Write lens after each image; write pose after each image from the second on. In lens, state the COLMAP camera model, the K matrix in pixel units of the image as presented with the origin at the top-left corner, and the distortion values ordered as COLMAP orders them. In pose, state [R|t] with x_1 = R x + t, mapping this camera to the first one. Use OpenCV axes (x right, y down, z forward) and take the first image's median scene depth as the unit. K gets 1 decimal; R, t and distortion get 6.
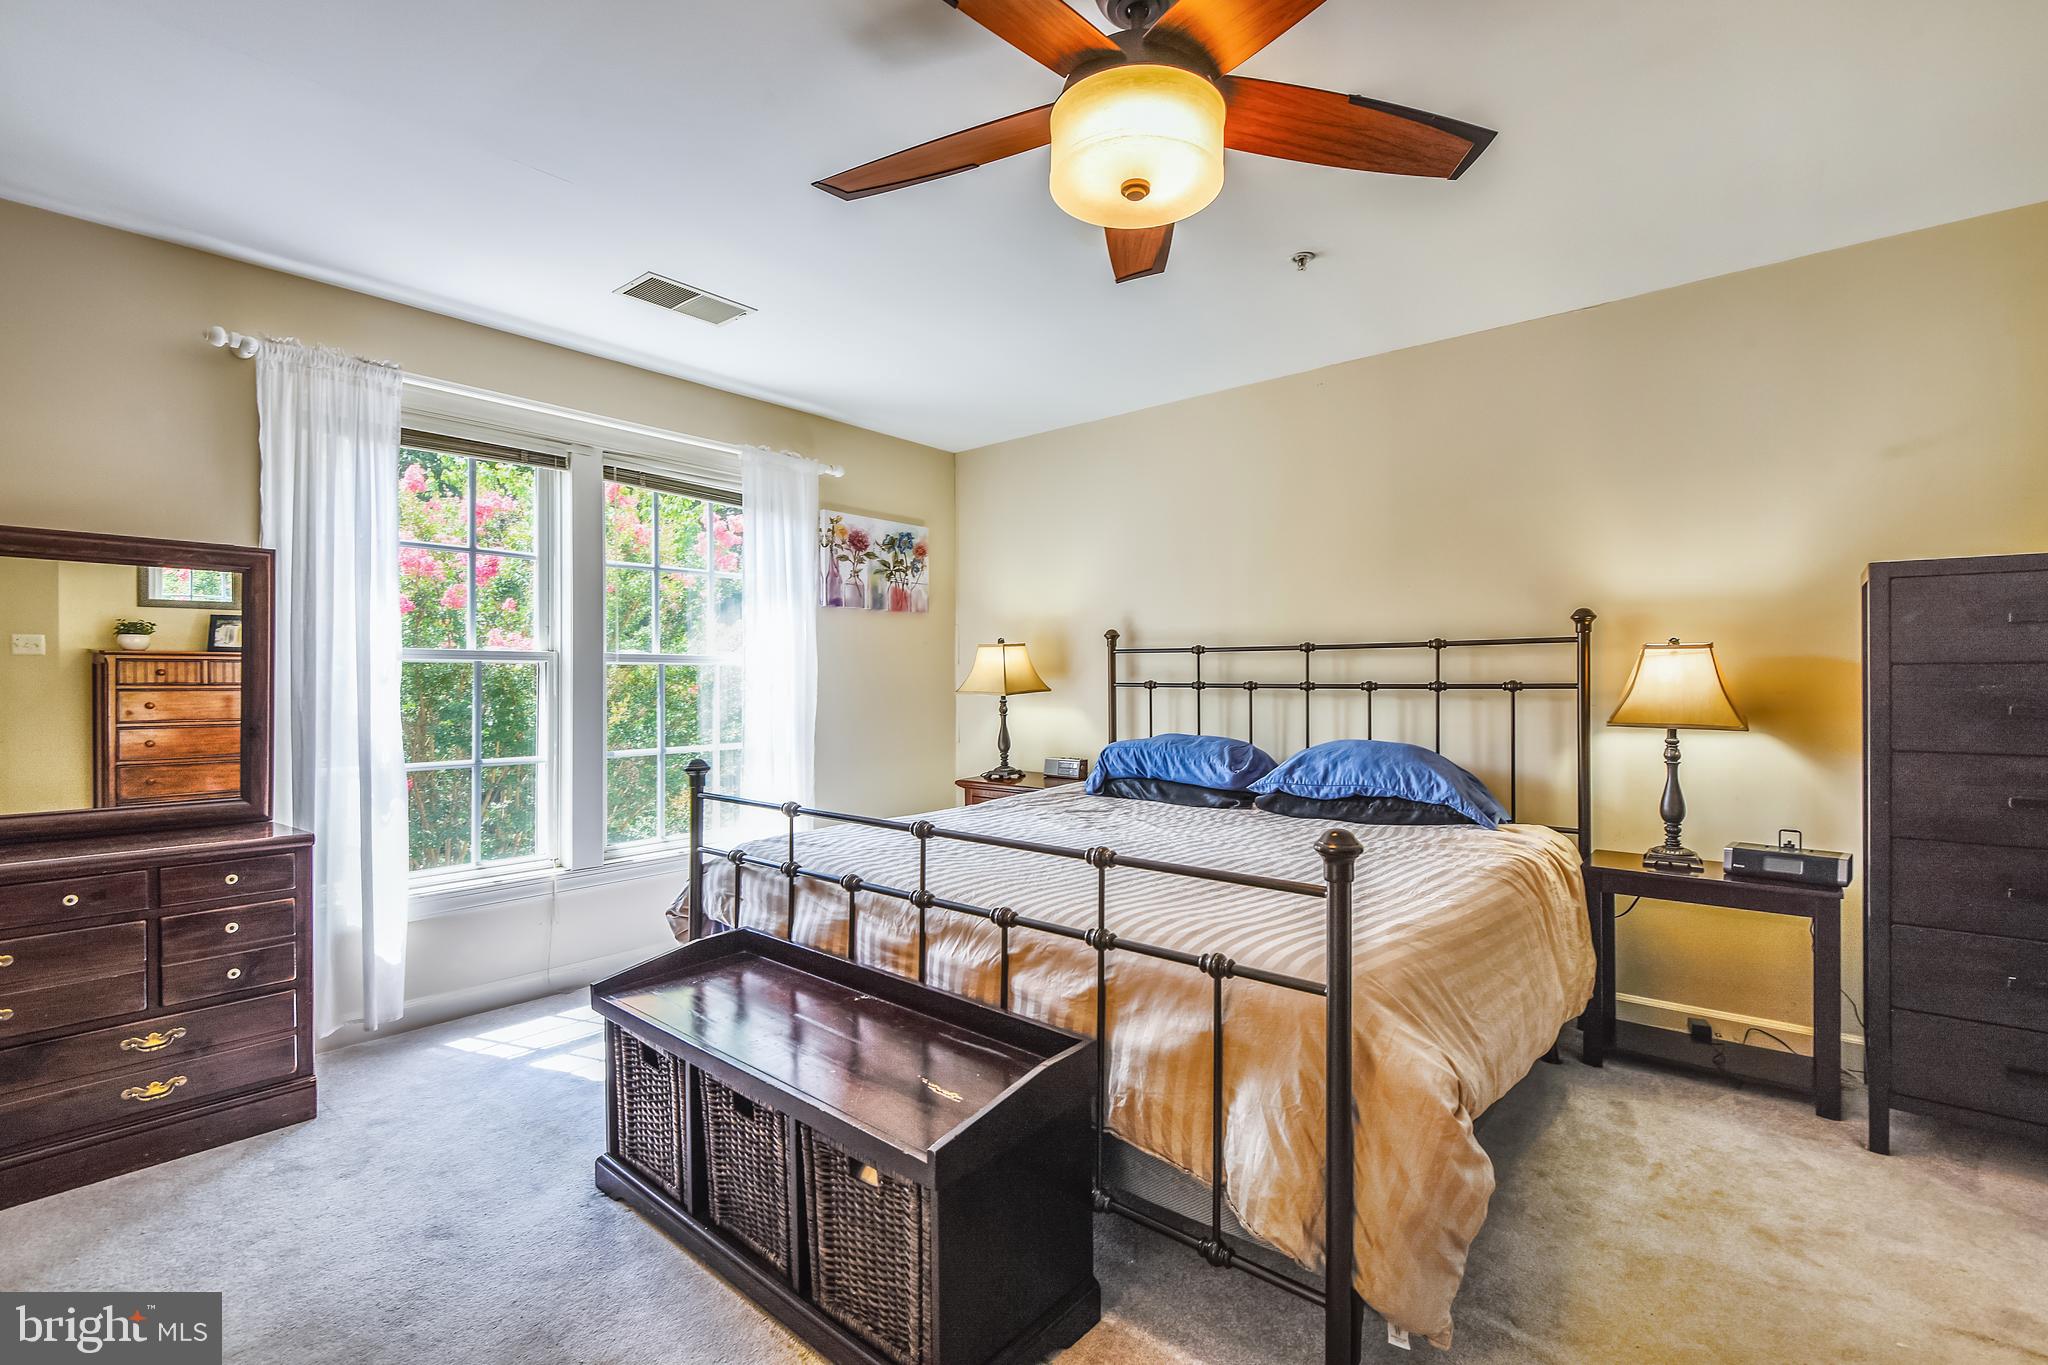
lens RADIAL K [[957.1, 0, 1047.5], [0, 957.1, 679.9], [0, 0, 1]] dist [0.020514, -0.000051]
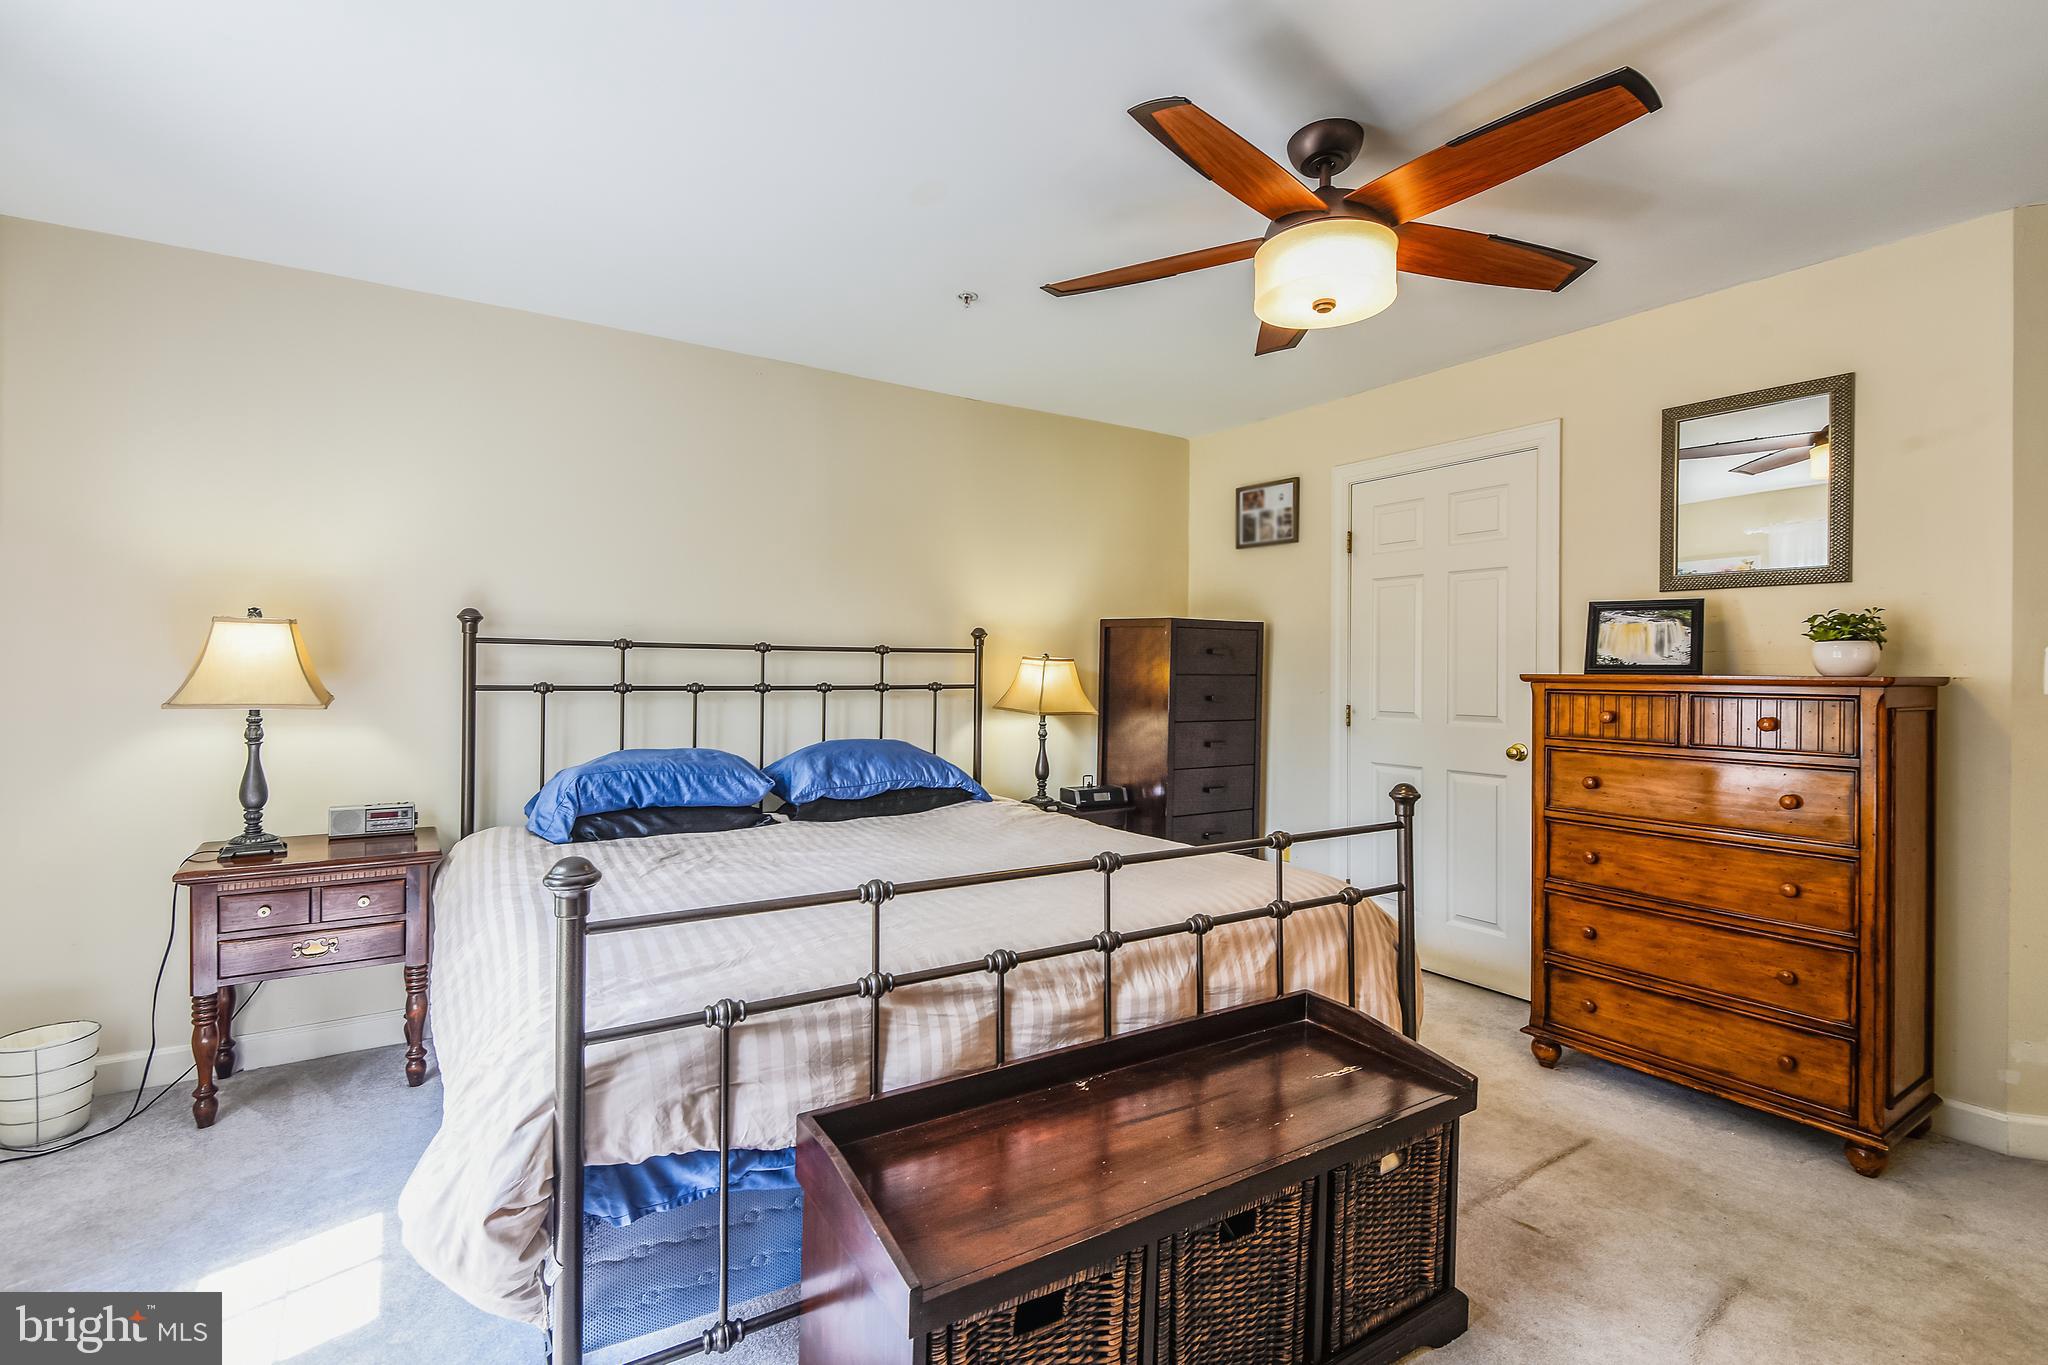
lens RADIAL K [[957.1, 0, 1047.5], [0, 957.1, 679.9], [0, 0, 1]] dist [0.020514, -0.000051]
pose [[0.259159, -0.006176, 0.965815, -0.746660], [-0.007530, 0.999936, 0.008415, -0.015147], [-0.965805, -0.009453, 0.259096, 0.619220]]
